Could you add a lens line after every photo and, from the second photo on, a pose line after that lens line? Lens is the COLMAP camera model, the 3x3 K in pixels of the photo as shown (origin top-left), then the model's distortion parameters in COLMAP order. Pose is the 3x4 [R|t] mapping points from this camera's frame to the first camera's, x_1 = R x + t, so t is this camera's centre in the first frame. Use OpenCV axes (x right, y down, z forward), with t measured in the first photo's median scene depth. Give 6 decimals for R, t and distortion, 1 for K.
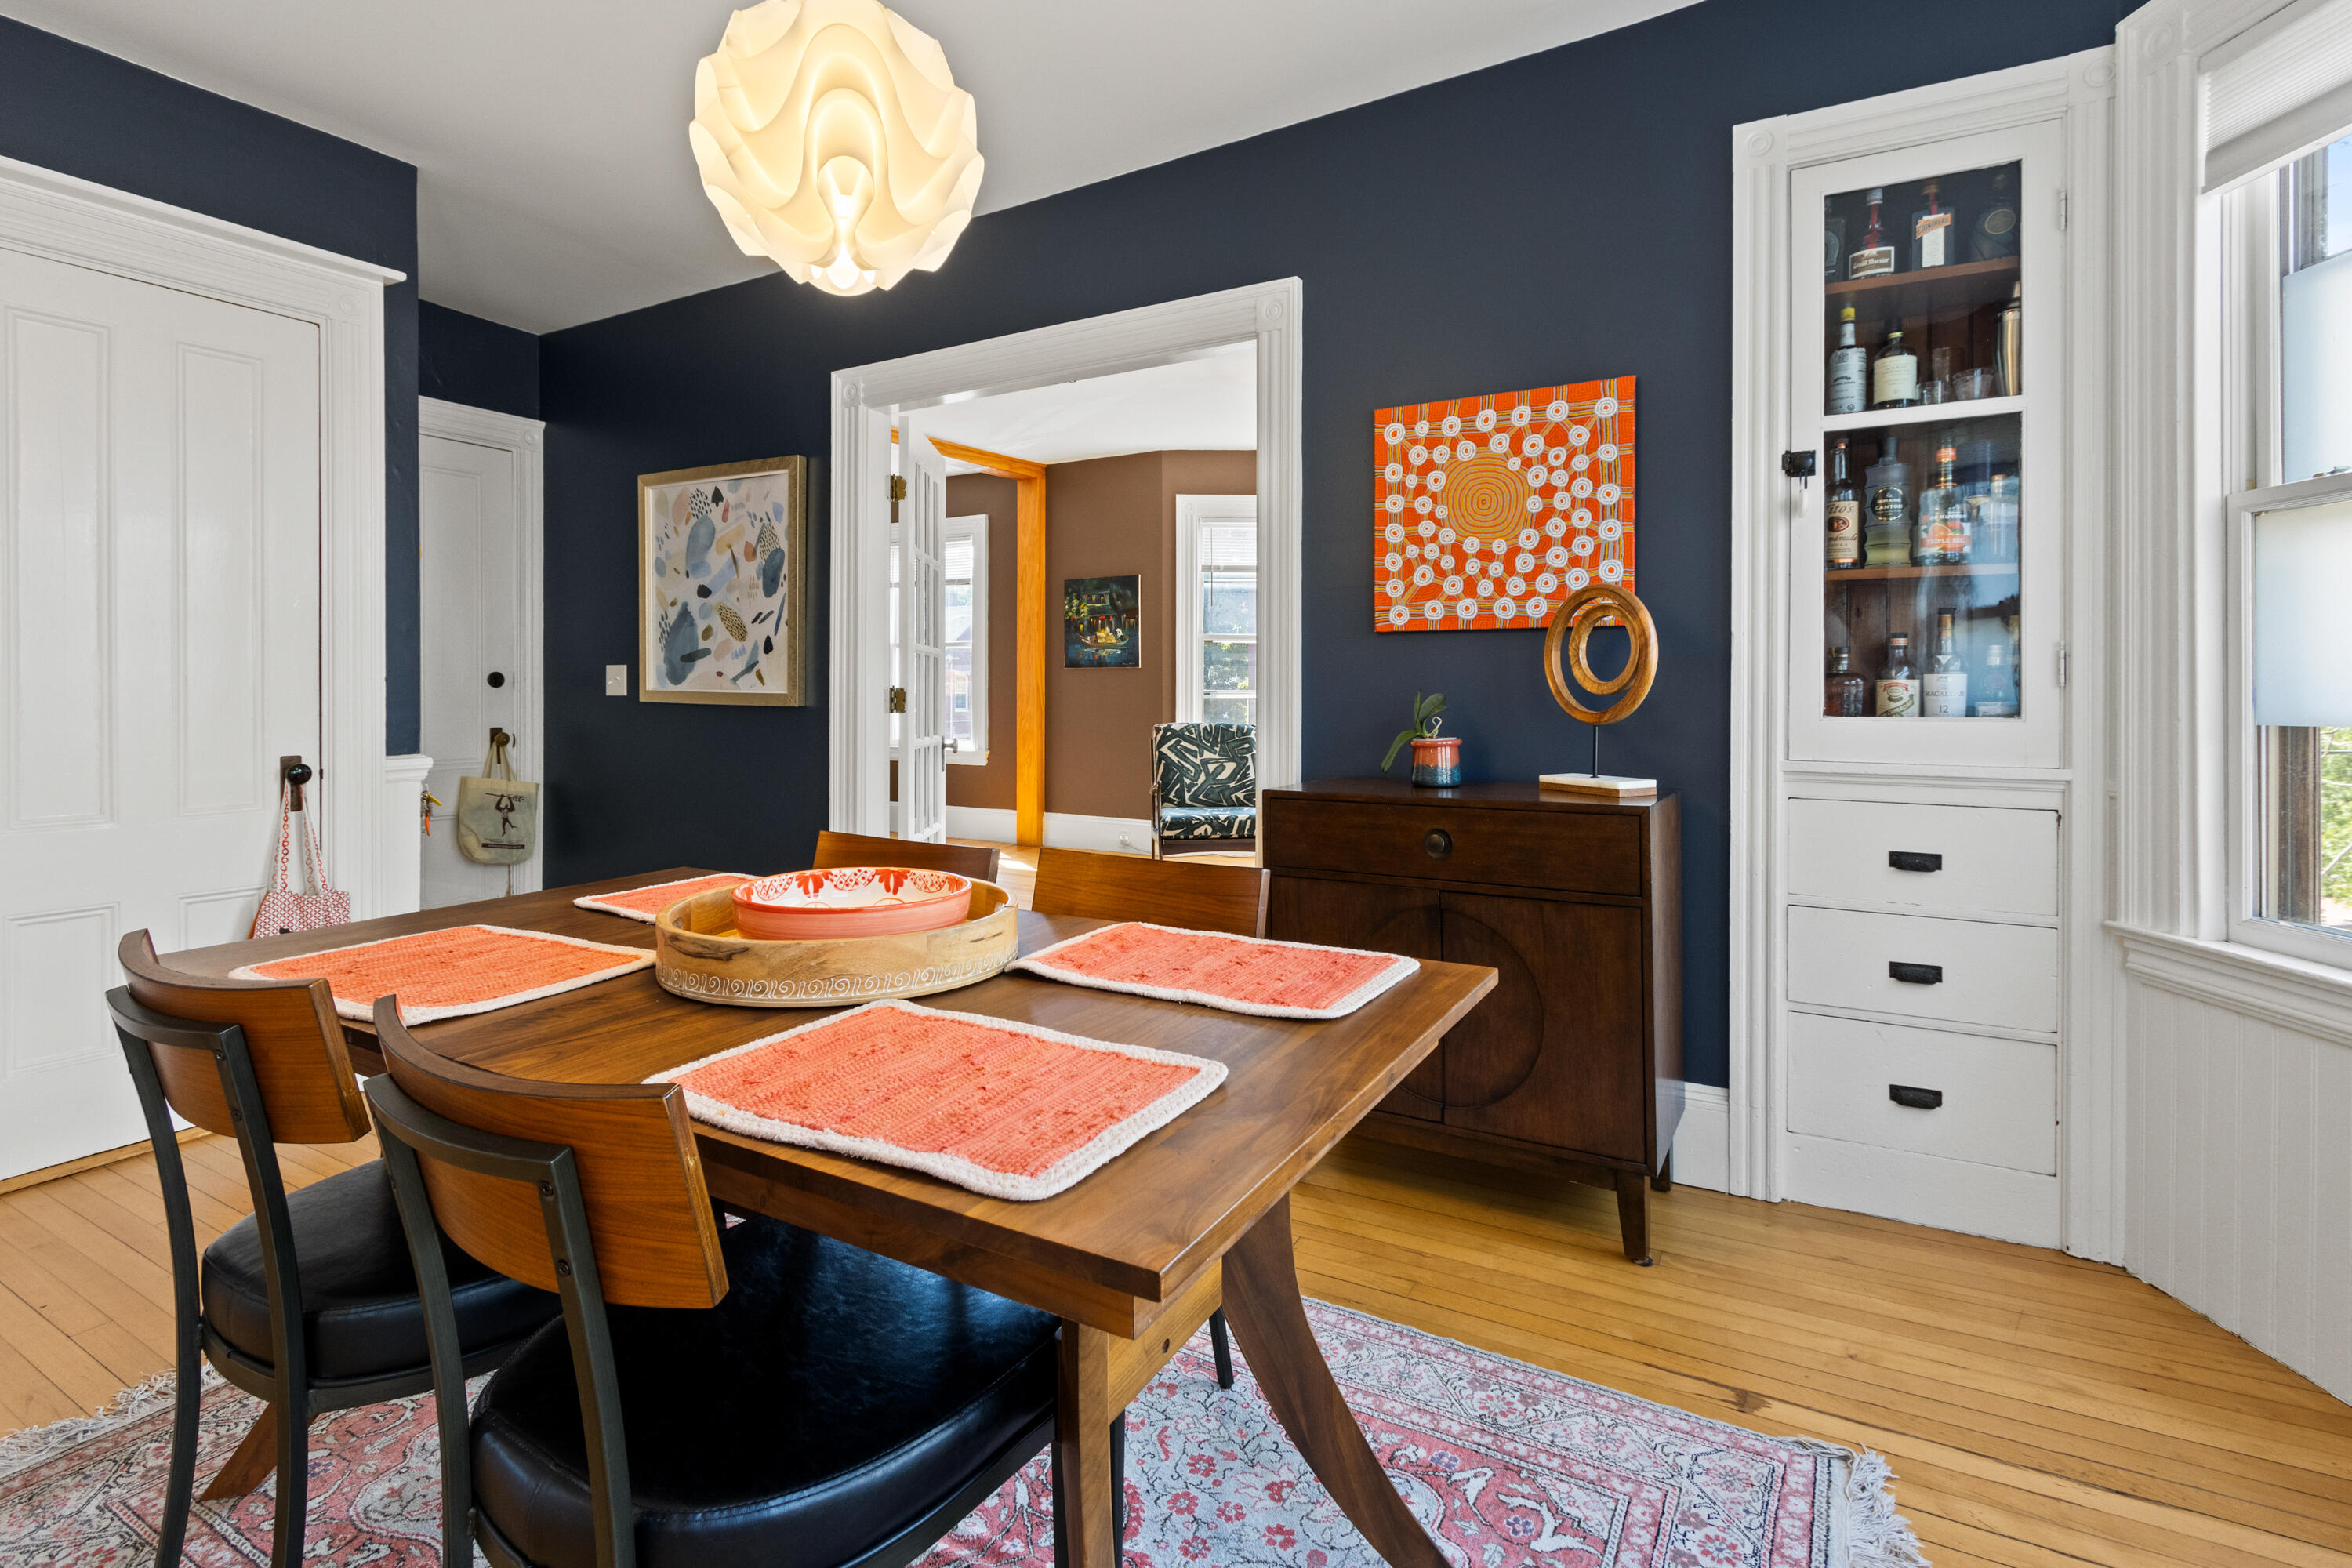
lens RADIAL K [[1113.1, 0, 1157.1], [0, 1113.1, 690.3], [0, 0, 1]] dist [0.001361, -0.002386]
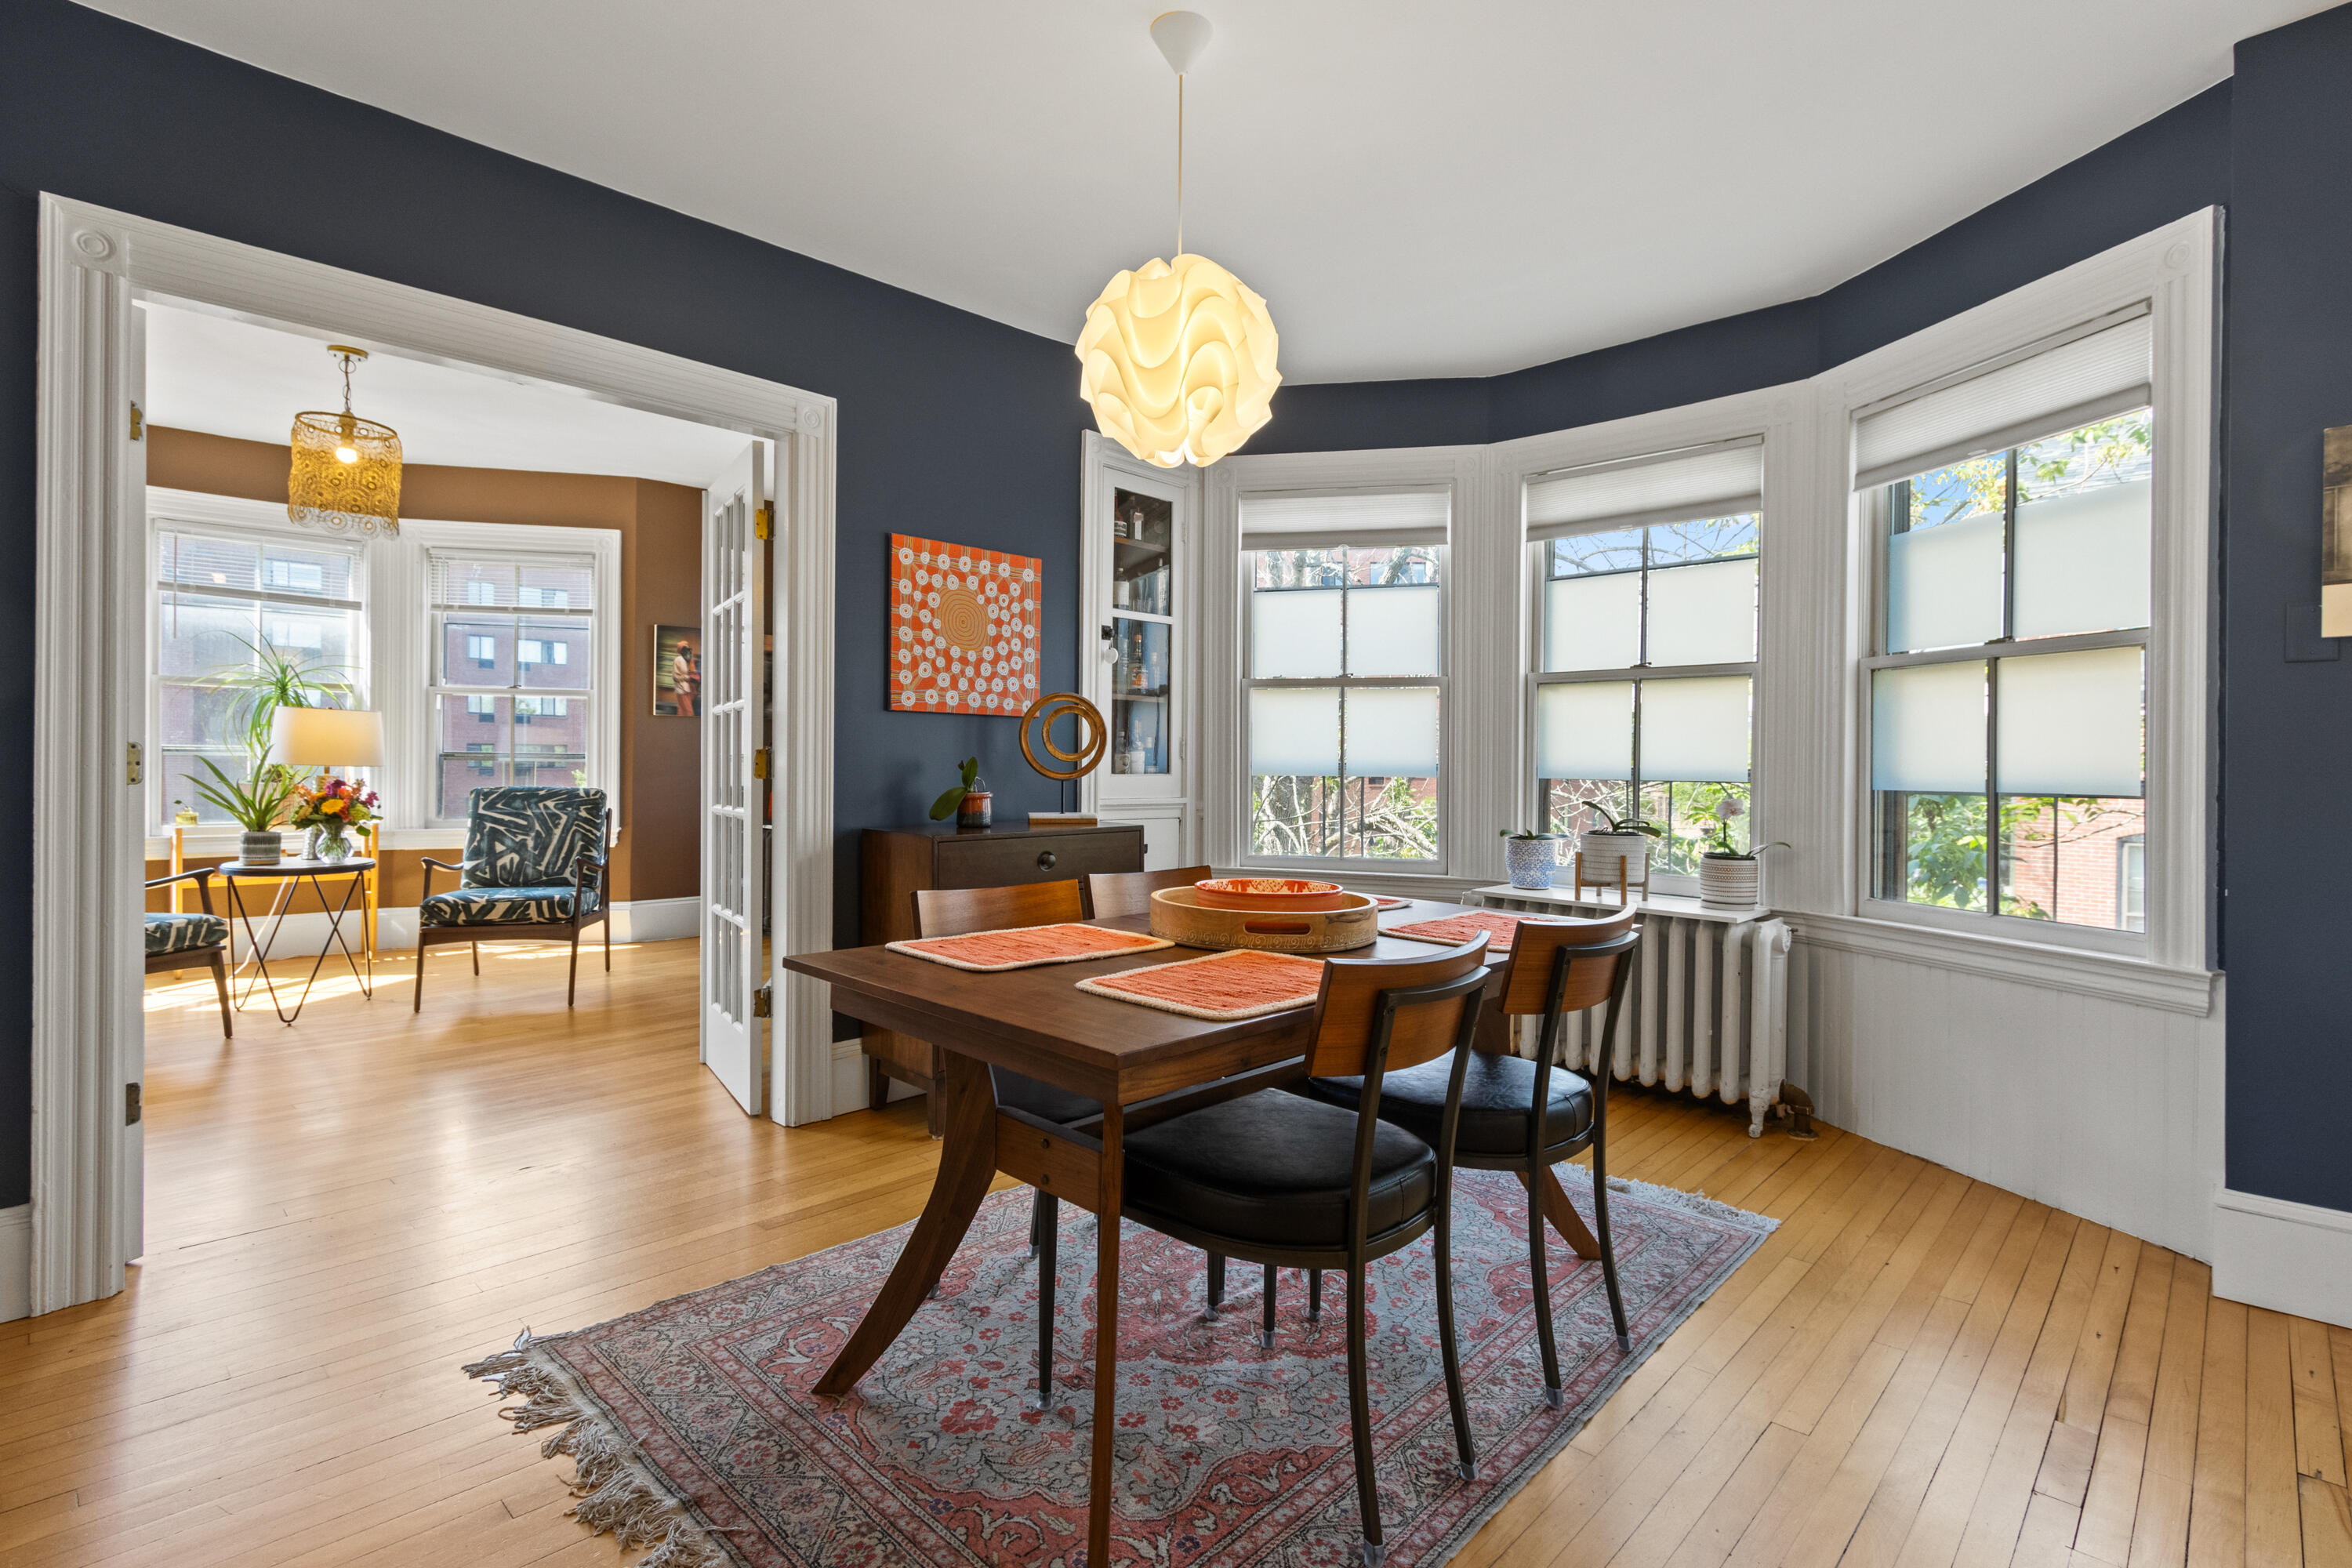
lens RADIAL K [[1113.1, 0, 1178.2], [0, 1113.1, 769.7], [0, 0, 1]] dist [0.001361, -0.002386]
pose [[0.233816, -0.003915, 0.972273, -0.649575], [-0.011359, 0.999913, 0.006758, 0.001818], [-0.972215, -0.012624, 0.233751, 0.266991]]
